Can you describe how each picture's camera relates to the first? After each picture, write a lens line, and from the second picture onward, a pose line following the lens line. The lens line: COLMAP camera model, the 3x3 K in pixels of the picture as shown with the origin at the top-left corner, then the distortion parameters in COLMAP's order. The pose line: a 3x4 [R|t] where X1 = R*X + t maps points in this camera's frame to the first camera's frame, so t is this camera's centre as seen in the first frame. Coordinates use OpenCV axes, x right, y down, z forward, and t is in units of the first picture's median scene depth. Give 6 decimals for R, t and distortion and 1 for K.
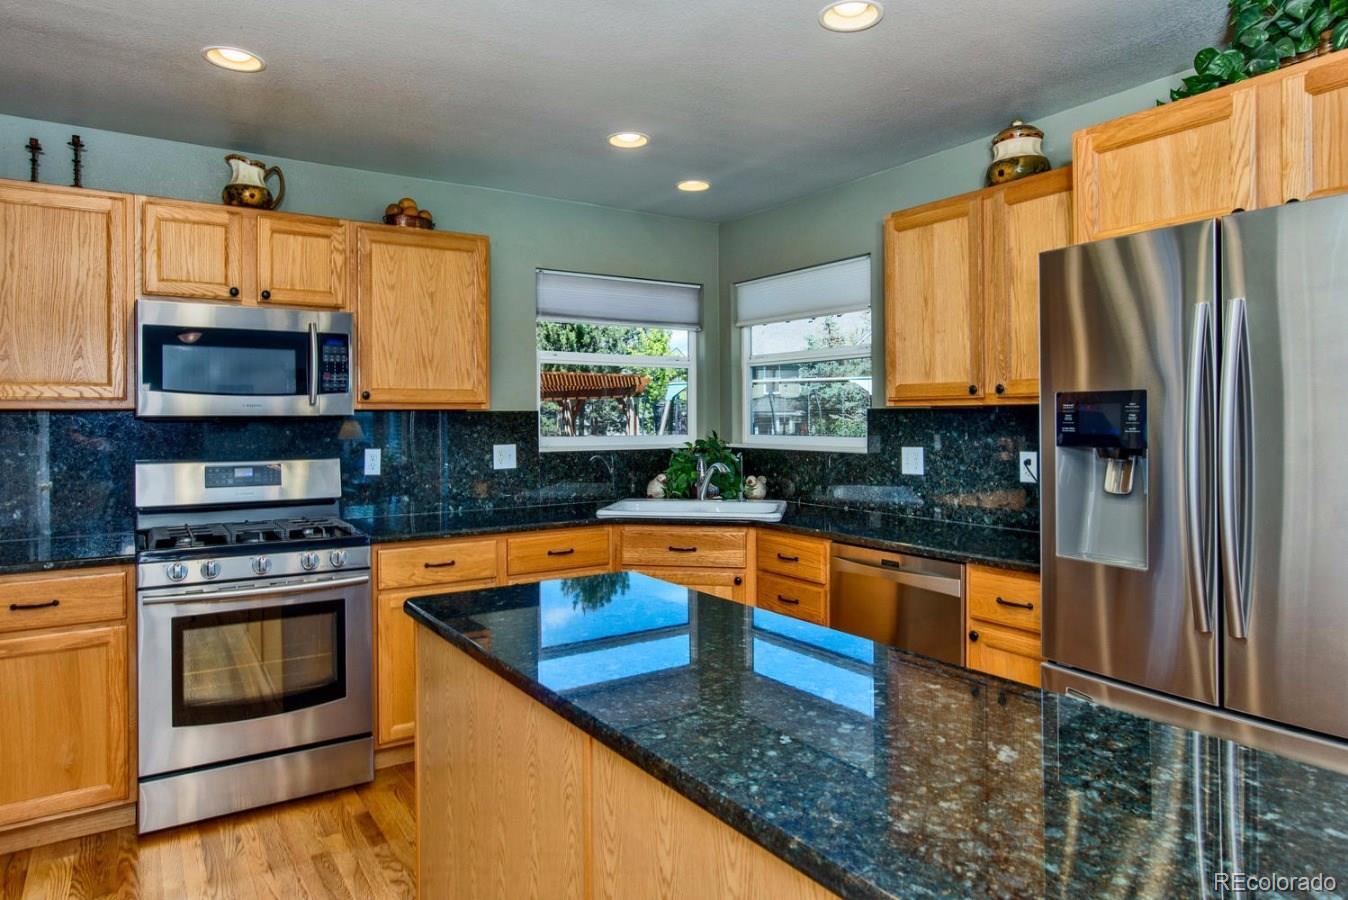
lens RADIAL K [[819.4, 0, 580.4], [0, 819.4, 413.9], [0, 0, 1]] dist [-0.019394, 0.013169]
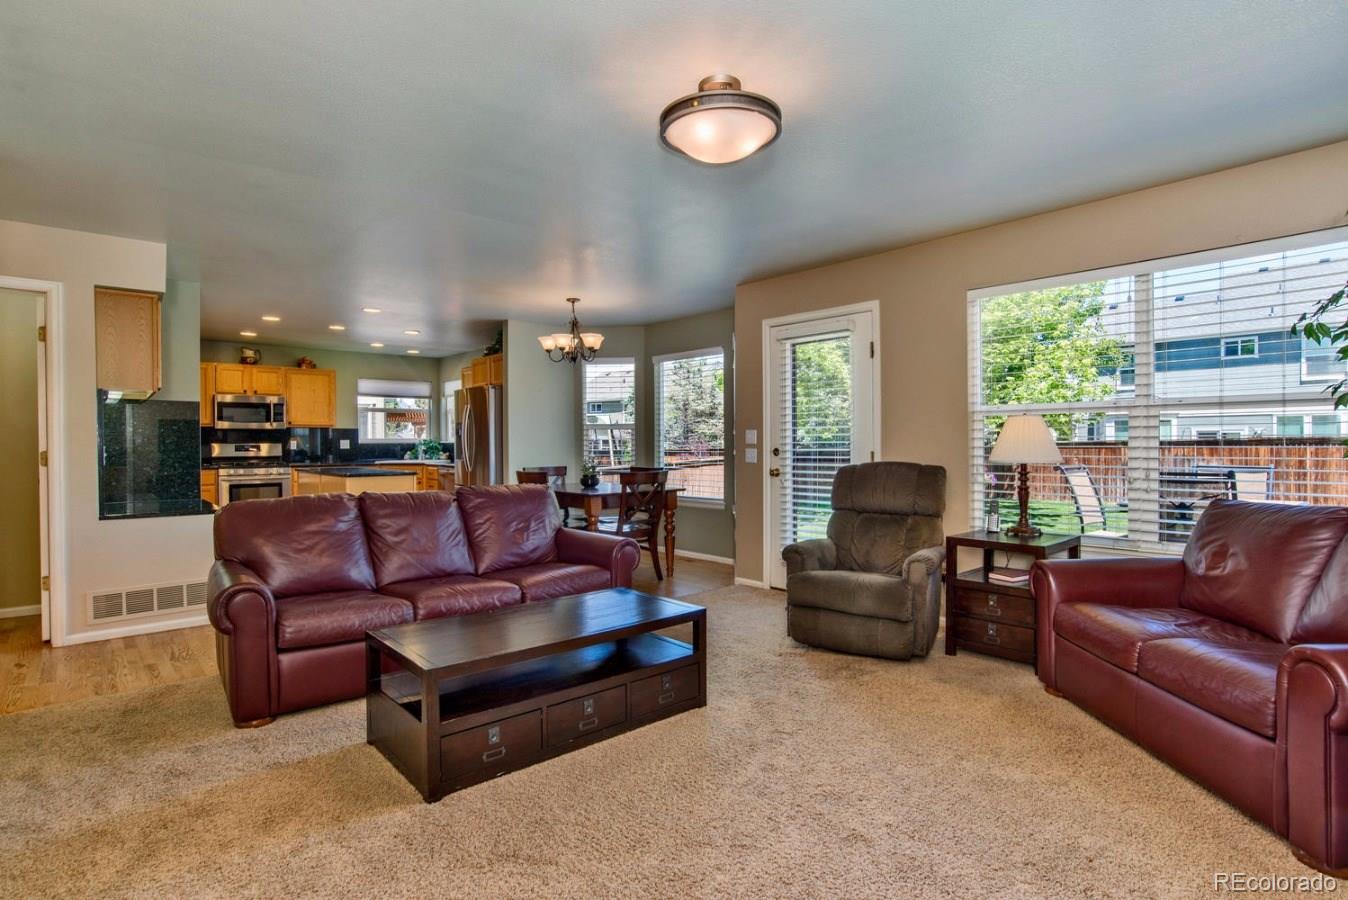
lens RADIAL K [[687.7, 0, 696.8], [0, 687.7, 445.4], [0, 0, 1]] dist [-0.046053, 0.016831]
pose [[0.969791, -0.004200, 0.243903, 0.656505], [0.001899, 0.999951, 0.009667, 0.044398], [-0.243931, -0.008911, 0.969752, -2.025943]]
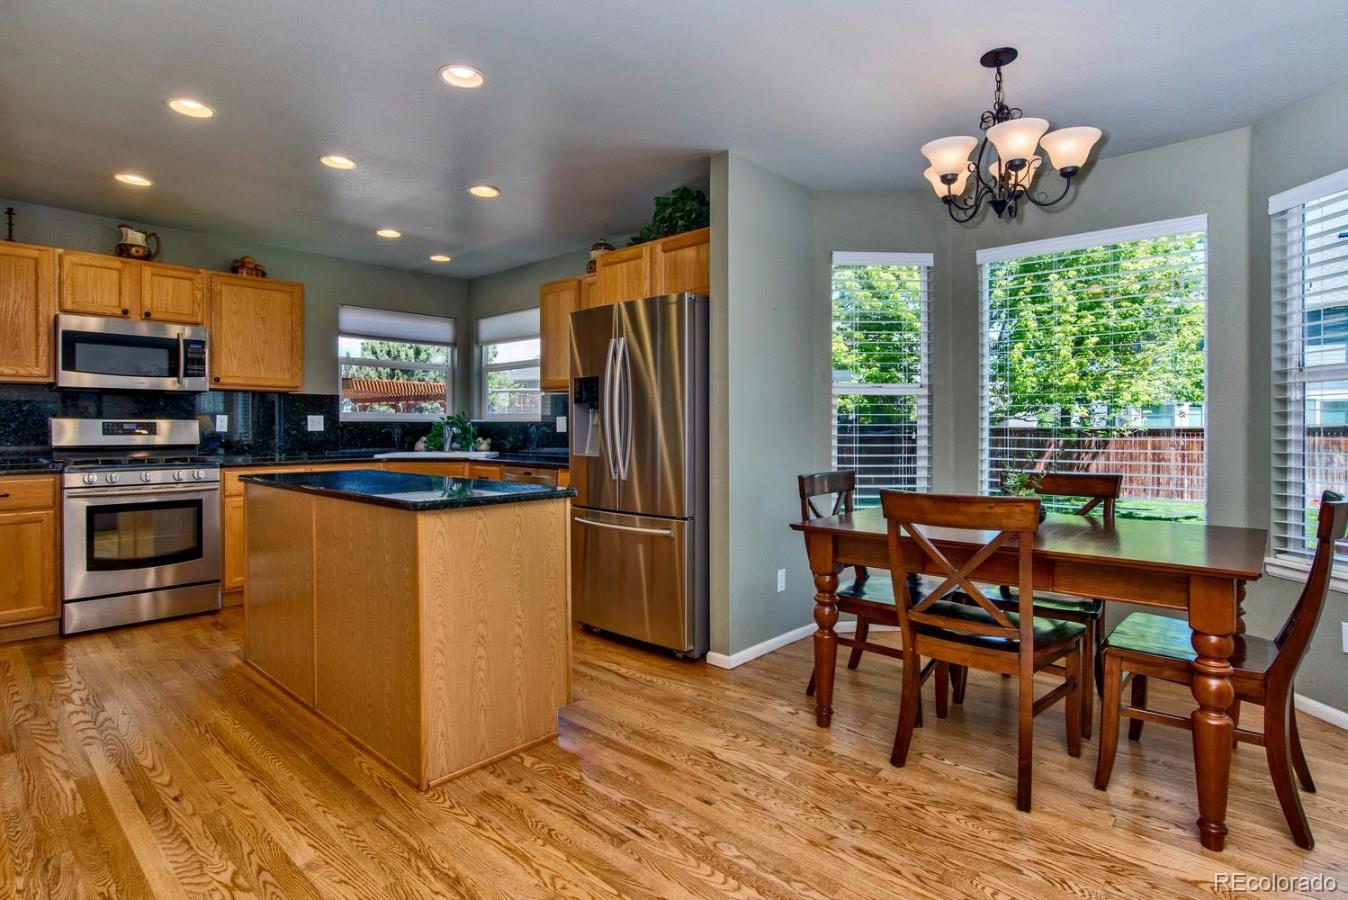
lens RADIAL K [[705.9, 0, 620.9], [0, 705.9, 424.8], [0, 0, 1]] dist [-0.001301, 0.002867]
pose [[0.965194, 0.004831, 0.261491, 0.149372], [-0.005198, 0.999986, 0.000715, 0.064612], [-0.261484, -0.002050, 0.965206, -0.576063]]
